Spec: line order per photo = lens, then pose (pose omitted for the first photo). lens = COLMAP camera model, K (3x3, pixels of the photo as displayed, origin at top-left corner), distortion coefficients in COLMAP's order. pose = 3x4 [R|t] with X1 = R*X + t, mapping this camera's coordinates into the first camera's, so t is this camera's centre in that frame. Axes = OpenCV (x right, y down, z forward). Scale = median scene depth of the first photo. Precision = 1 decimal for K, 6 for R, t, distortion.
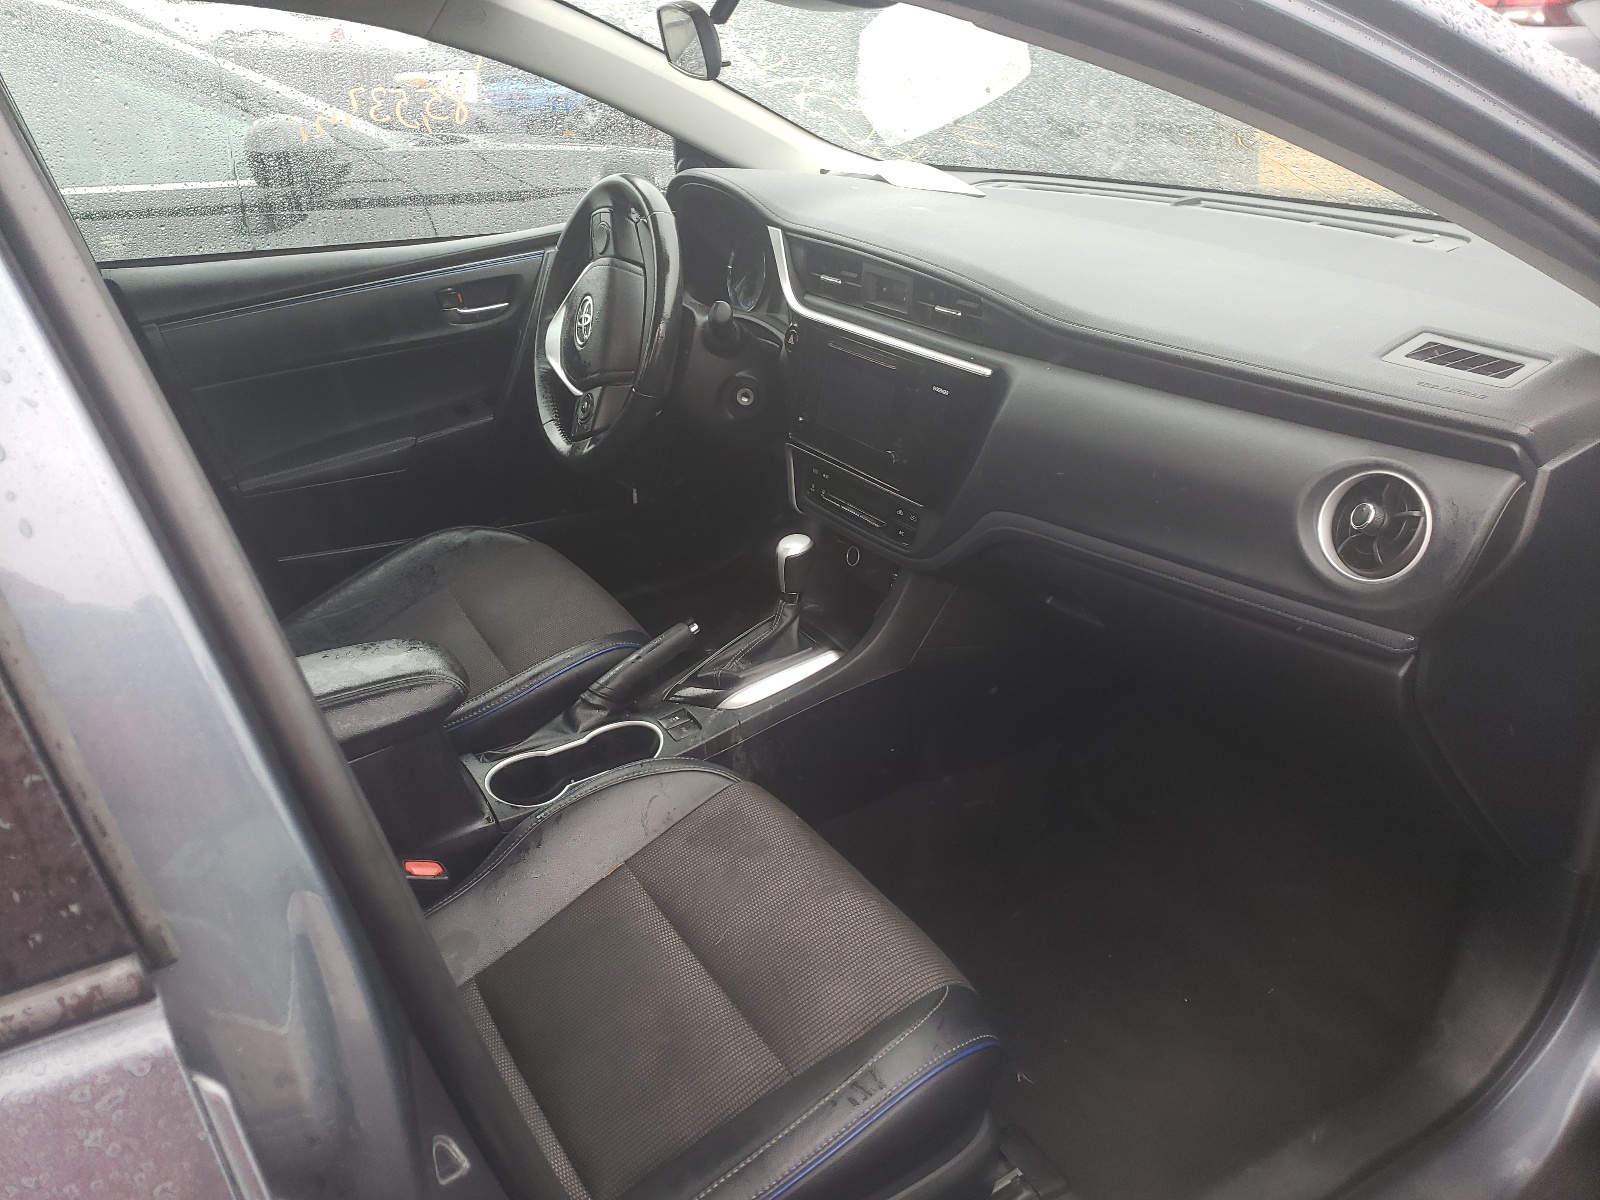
lens RADIAL K [[1215.1, 0, 800.0], [0, 1215.1, 600.0], [0, 0, 1]] dist [0.083734, 0.000524]
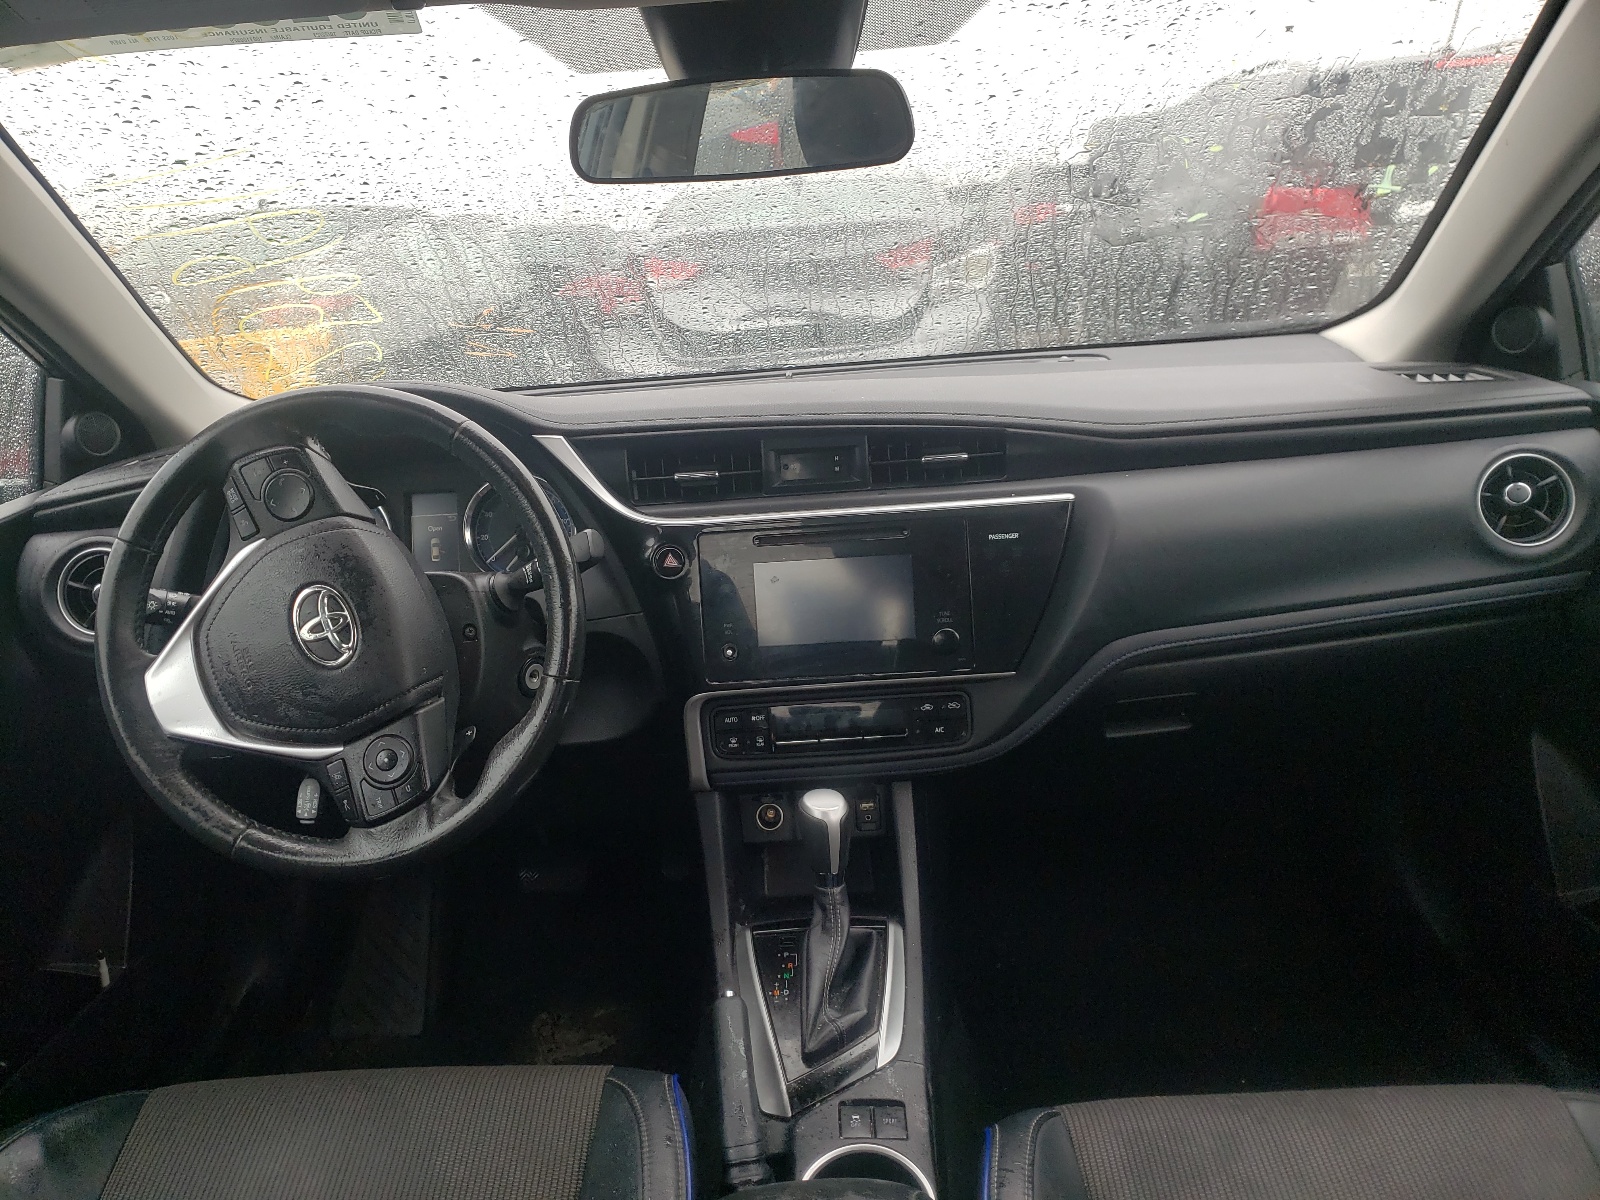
lens RADIAL K [[1215.1, 0, 800.0], [0, 1215.1, 600.0], [0, 0, 1]] dist [0.083734, 0.000524]
pose [[0.545893, -0.246510, 0.800771, -0.643702], [0.411060, 0.911608, 0.000406, -0.184791], [-0.730089, 0.328943, 0.598971, 0.585315]]
